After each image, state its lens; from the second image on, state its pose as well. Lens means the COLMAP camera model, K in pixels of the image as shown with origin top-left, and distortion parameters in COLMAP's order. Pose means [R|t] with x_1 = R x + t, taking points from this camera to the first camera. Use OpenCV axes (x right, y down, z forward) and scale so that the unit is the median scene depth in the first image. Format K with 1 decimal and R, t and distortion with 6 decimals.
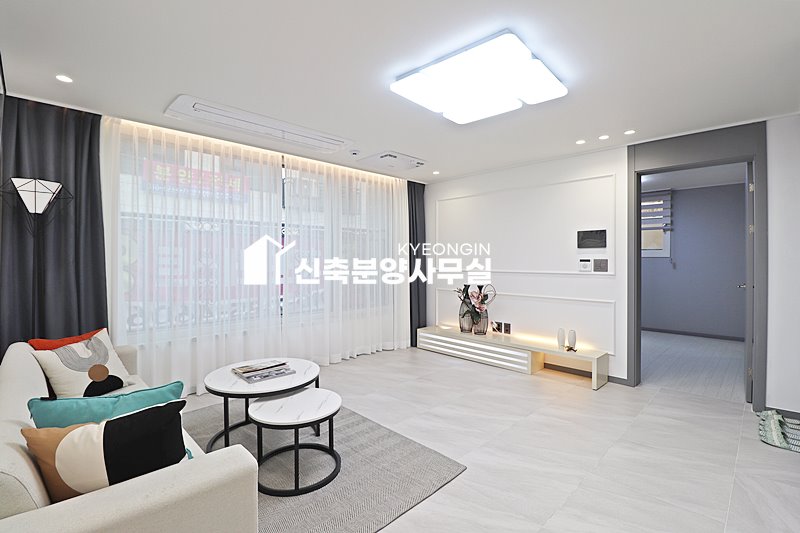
lens RADIAL K [[370.7, 0, 397.8], [0, 370.7, 261.5], [0, 0, 1]] dist [-0.006749, -0.008589]
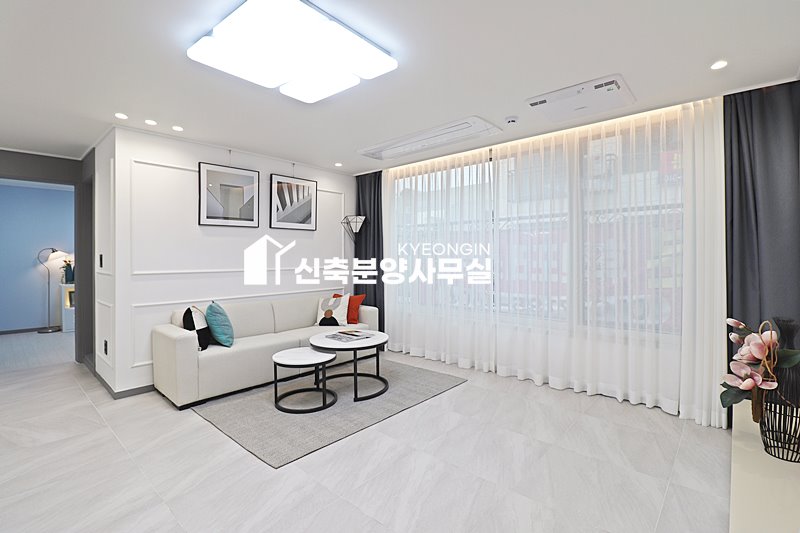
lens RADIAL K [[370.7, 0, 400.4], [0, 370.7, 259.6], [0, 0, 1]] dist [-0.006749, -0.008589]
pose [[0.061353, 0.006521, -0.998095, 0.647937], [-0.001948, 0.999978, 0.006414, 0.000500], [0.998114, 0.001551, 0.061364, 0.699178]]
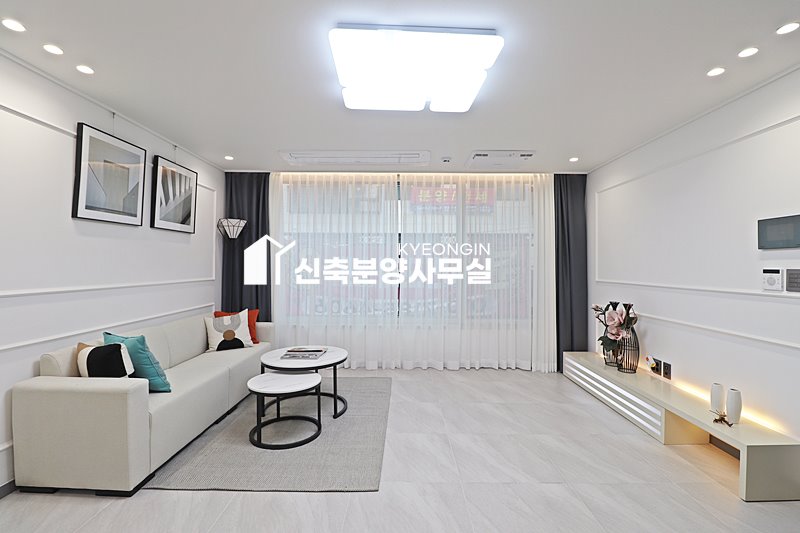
lens RADIAL K [[370.7, 0, 399.5], [0, 370.7, 263.5], [0, 0, 1]] dist [-0.006749, -0.008589]
pose [[0.707138, -0.000354, -0.707076, 0.488620], [-0.009039, 0.999914, -0.009541, -0.003975], [0.707018, 0.013138, 0.707073, 0.204989]]
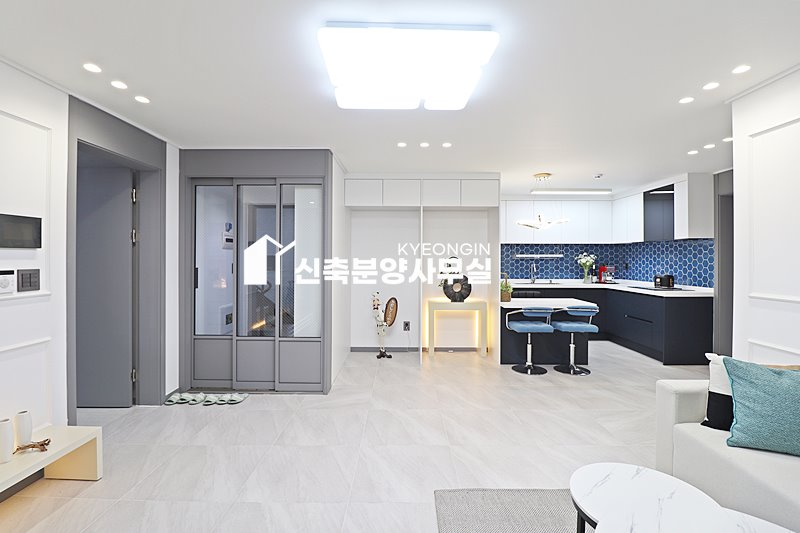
lens RADIAL K [[370.7, 0, 402.8], [0, 370.7, 259.2], [0, 0, 1]] dist [-0.006749, -0.008589]
pose [[-0.716859, -0.005871, 0.697193, -0.227555], [-0.000612, 0.999969, 0.007792, -0.024688], [-0.697218, 0.005159, -0.716841, 0.956920]]
